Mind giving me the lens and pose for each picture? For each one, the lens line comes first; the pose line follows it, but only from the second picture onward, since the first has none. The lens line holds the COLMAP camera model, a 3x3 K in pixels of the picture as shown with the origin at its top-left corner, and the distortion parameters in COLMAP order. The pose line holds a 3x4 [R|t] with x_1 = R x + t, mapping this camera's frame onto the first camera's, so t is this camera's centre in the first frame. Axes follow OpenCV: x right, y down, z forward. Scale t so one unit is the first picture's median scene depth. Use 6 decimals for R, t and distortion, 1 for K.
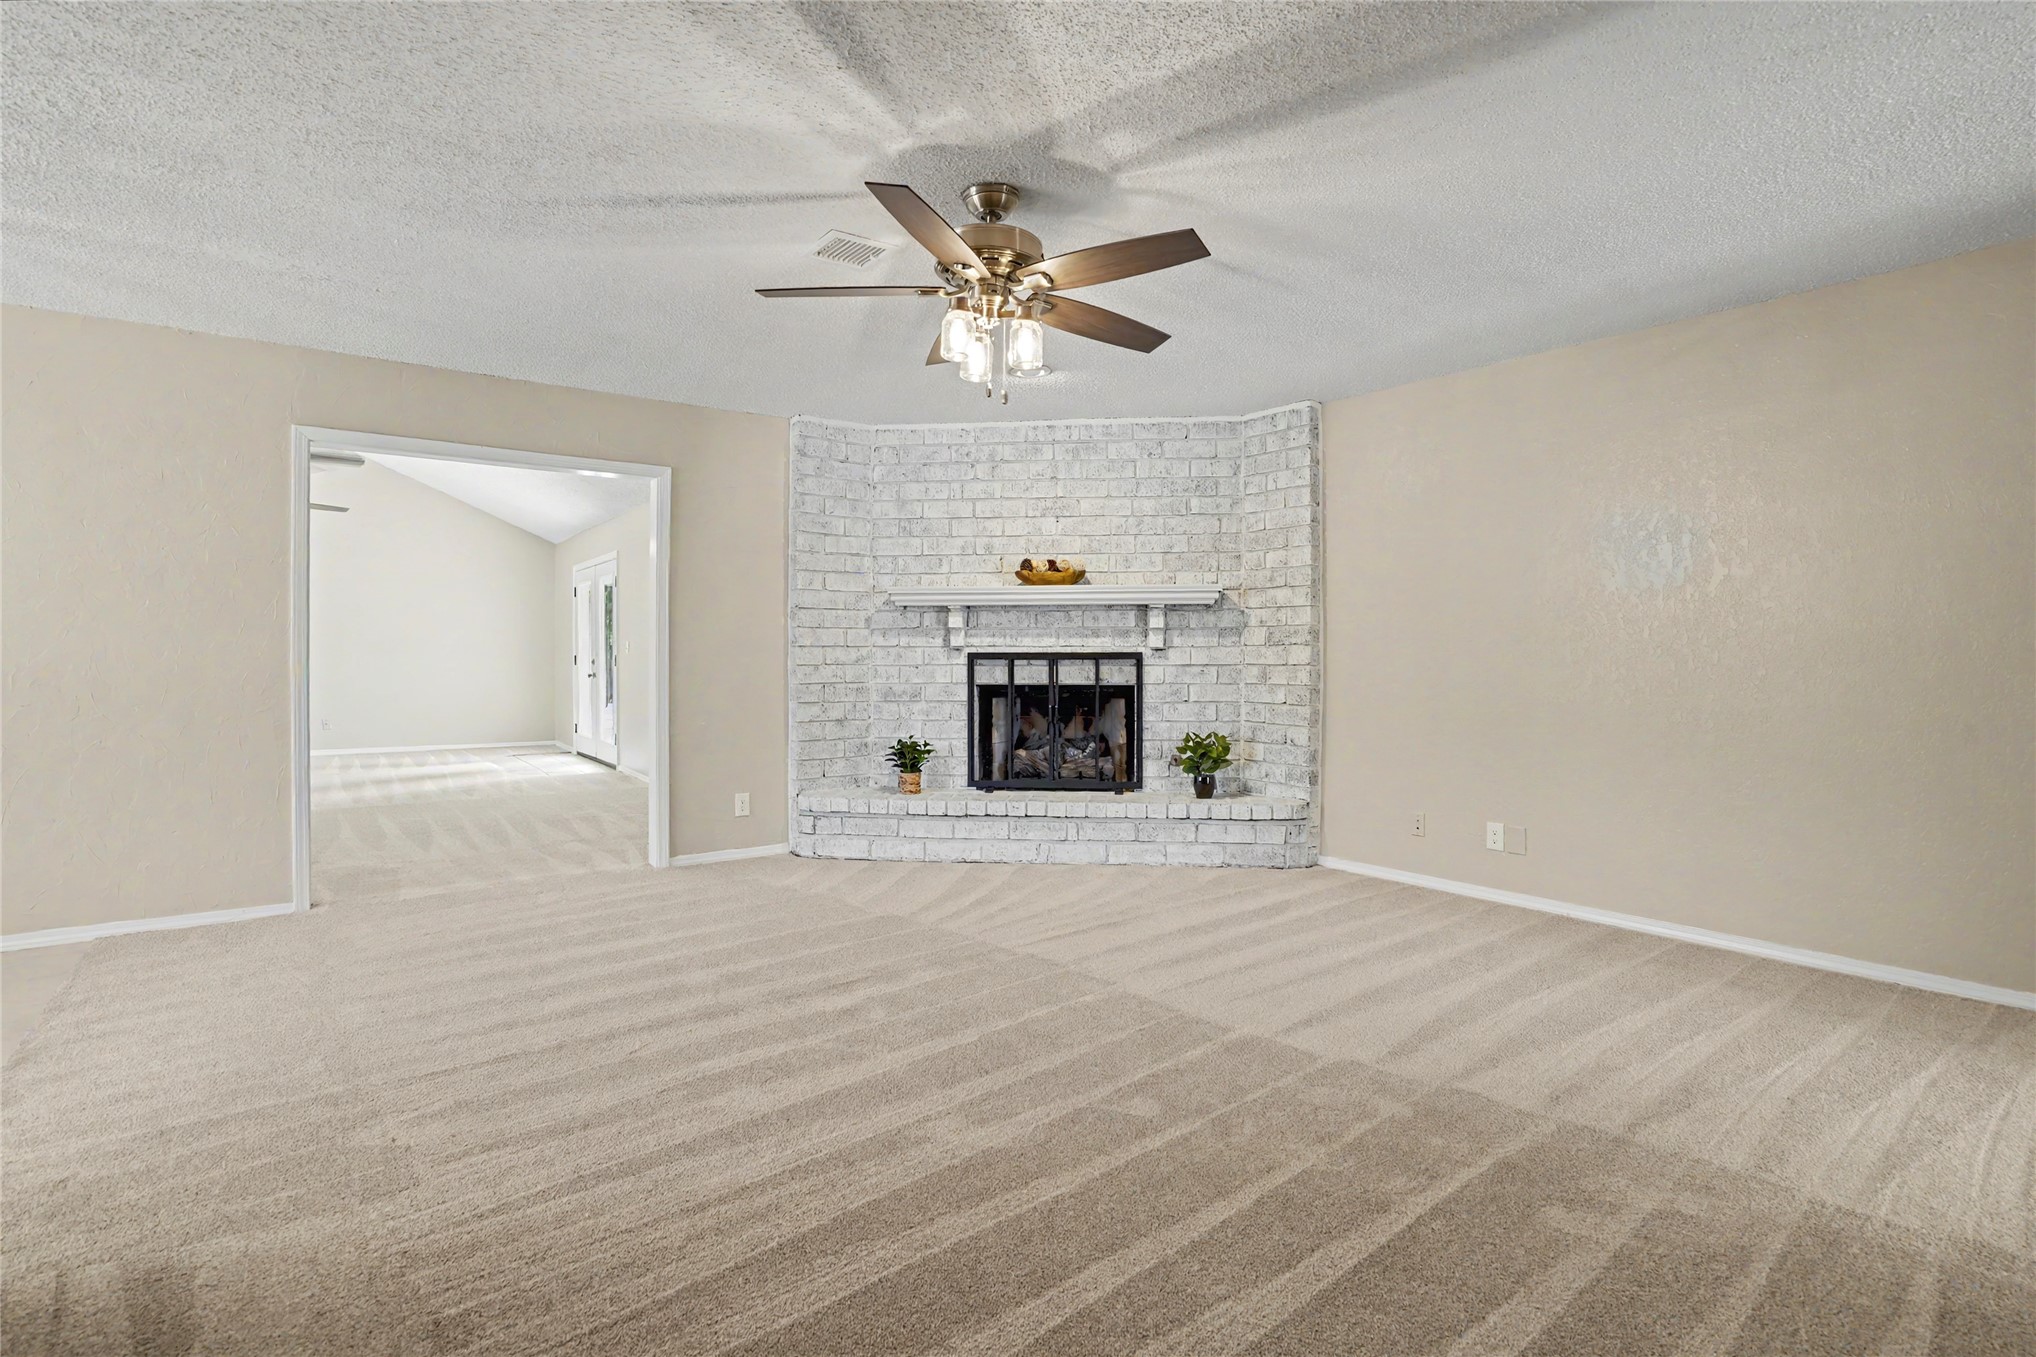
lens RADIAL K [[971.2, 0, 1004.6], [0, 971.2, 654.4], [0, 0, 1]] dist [-0.044836, 0.020669]
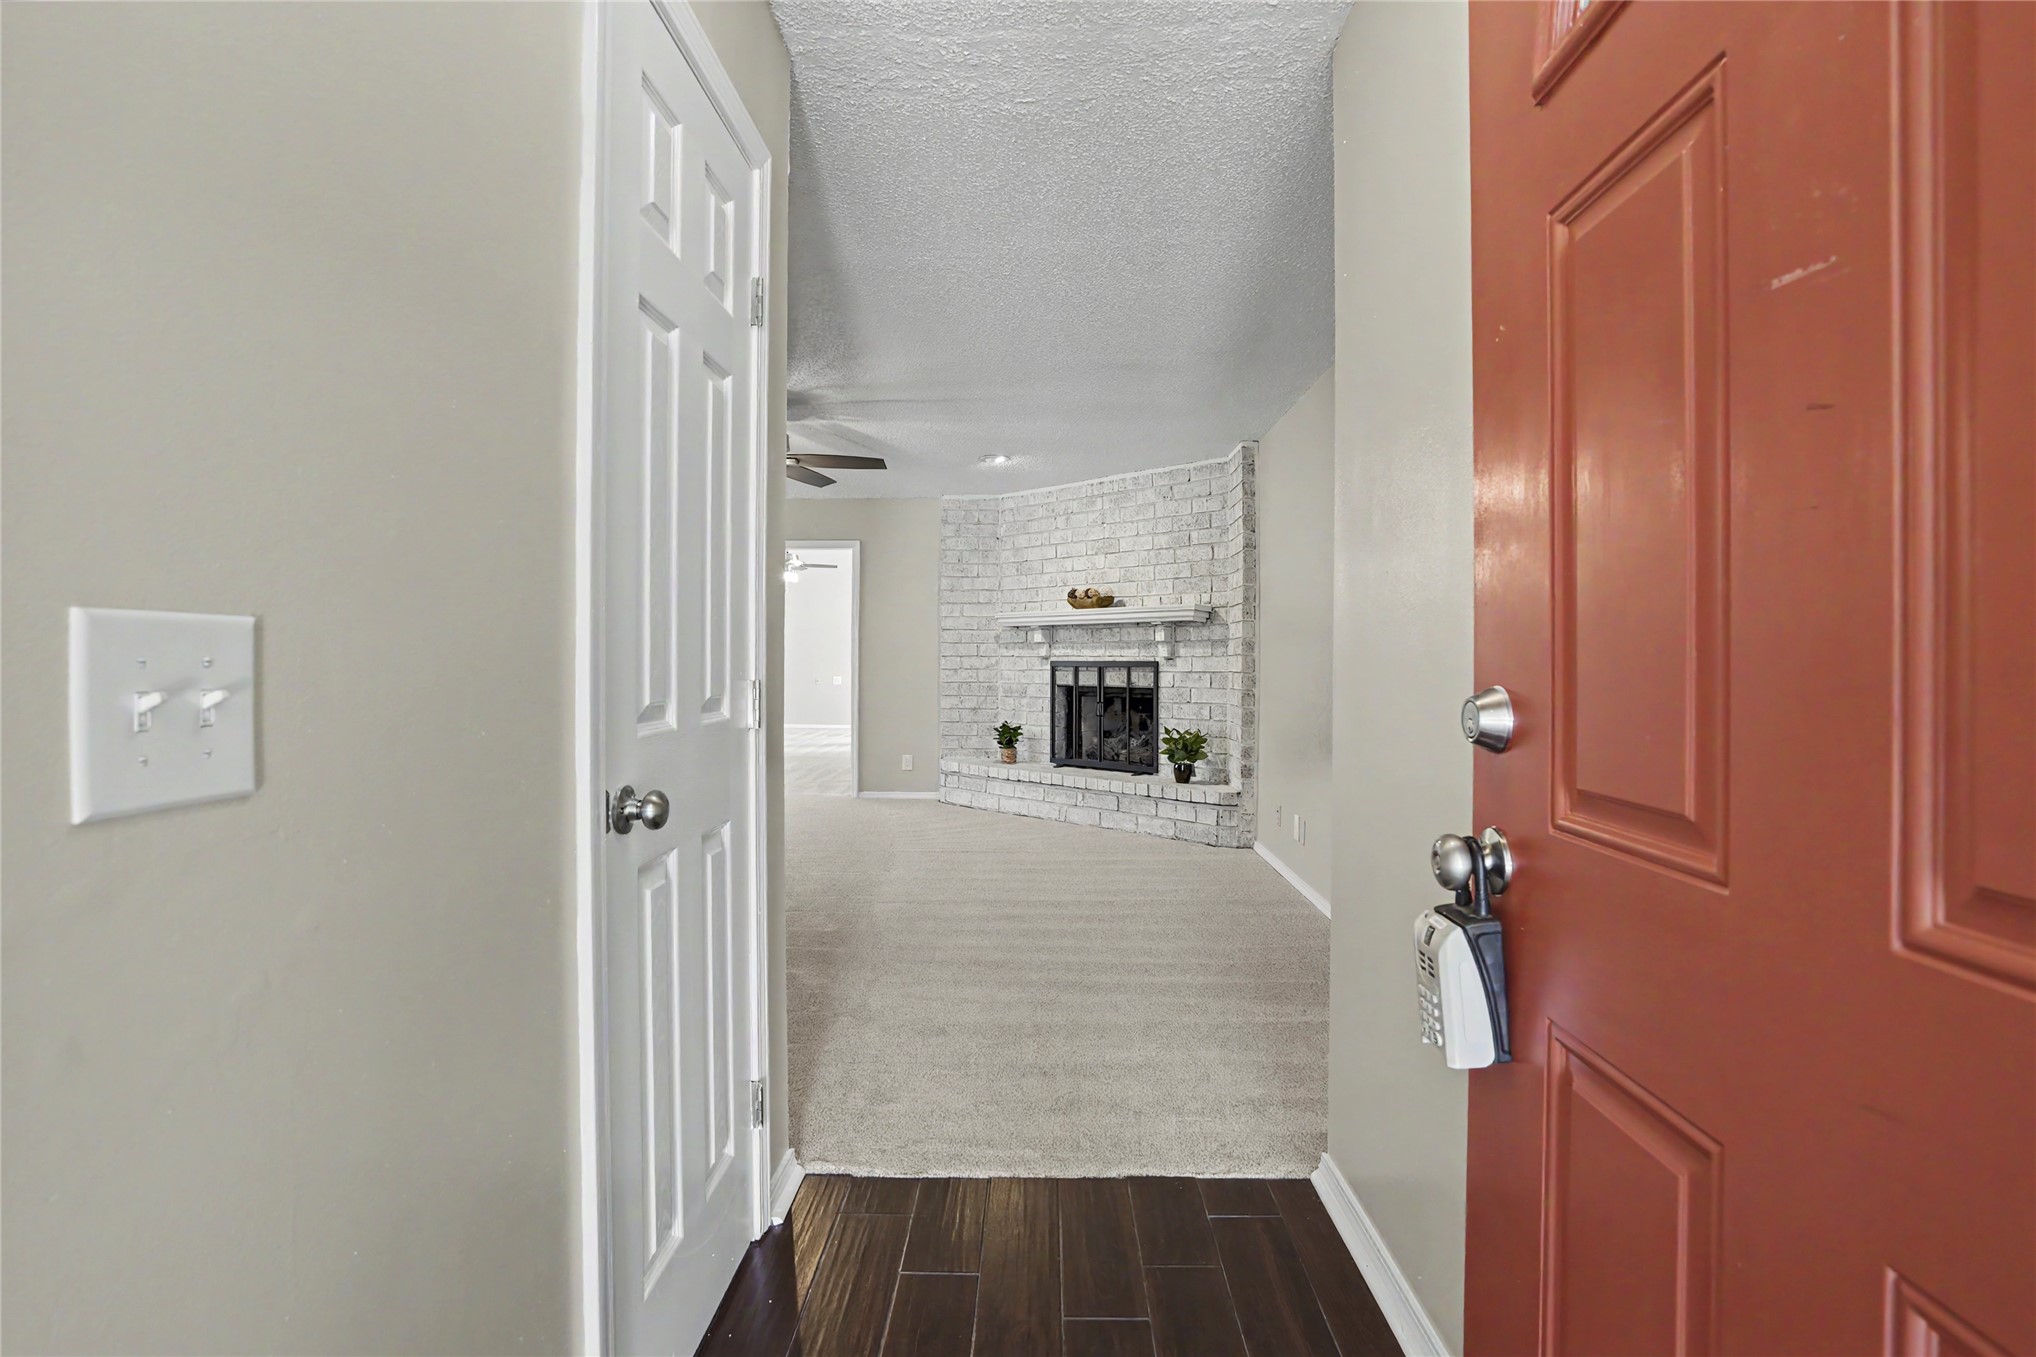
lens RADIAL K [[971.2, 0, 1002.9], [0, 971.2, 679.5], [0, 0, 1]] dist [-0.044836, 0.020669]
pose [[0.780736, 0.015212, -0.624675, 0.756040], [-0.006141, 0.999842, 0.016673, 0.001678], [0.624830, -0.009182, 0.780707, -0.073512]]
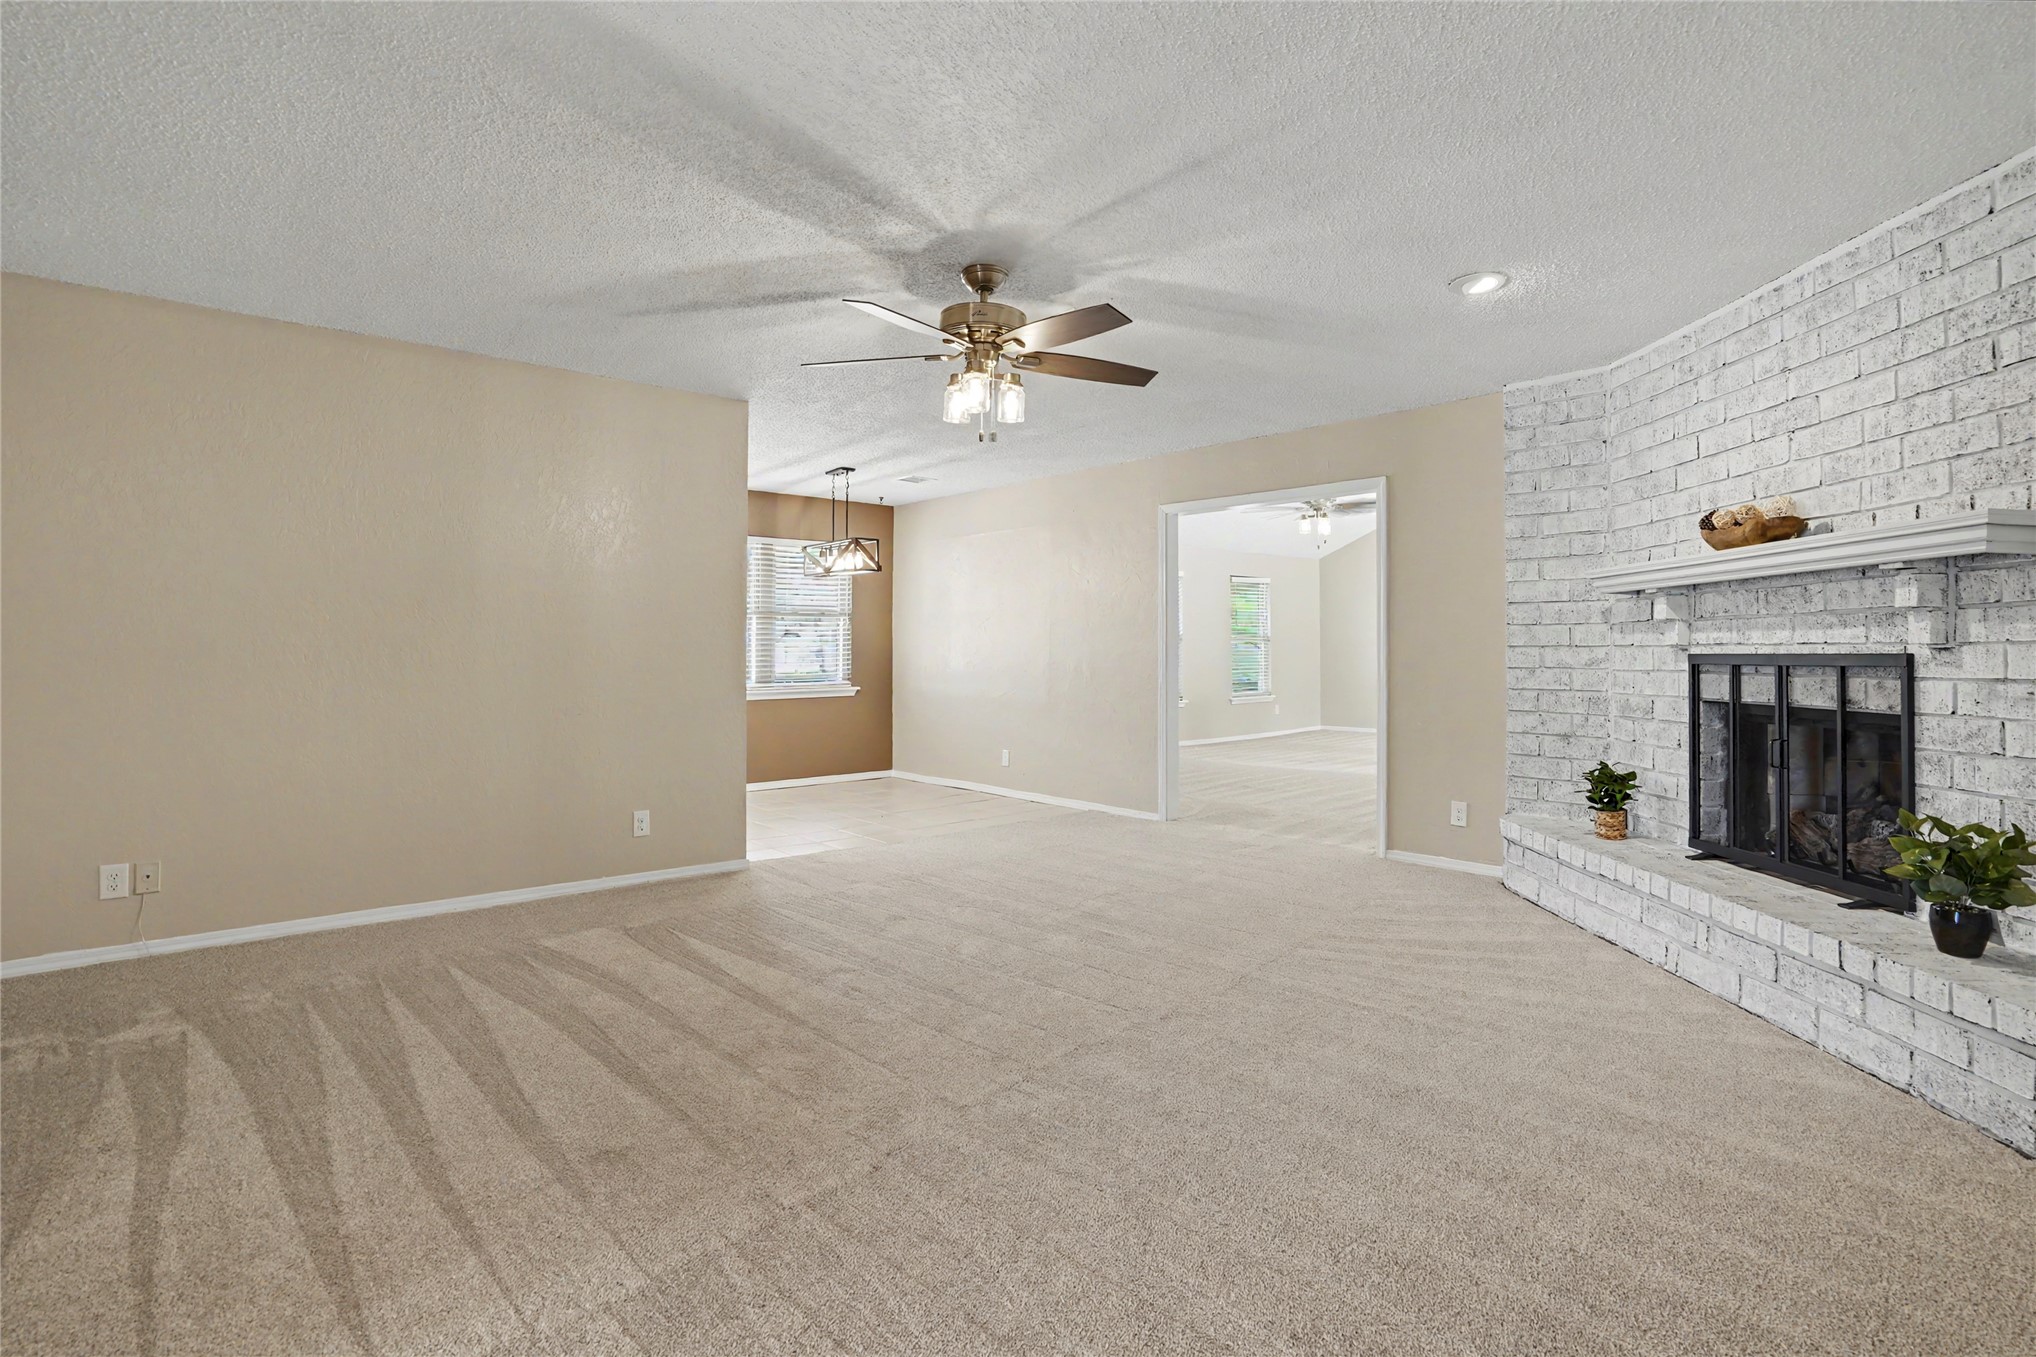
lens RADIAL K [[971.2, 0, 1065.5], [0, 971.2, 653.0], [0, 0, 1]] dist [-0.044836, 0.020669]
pose [[0.135794, 0.000193, -0.990737, 0.596451], [0.000335, 1.000000, 0.000241, -0.002939], [0.990737, -0.000364, 0.135794, 0.475479]]
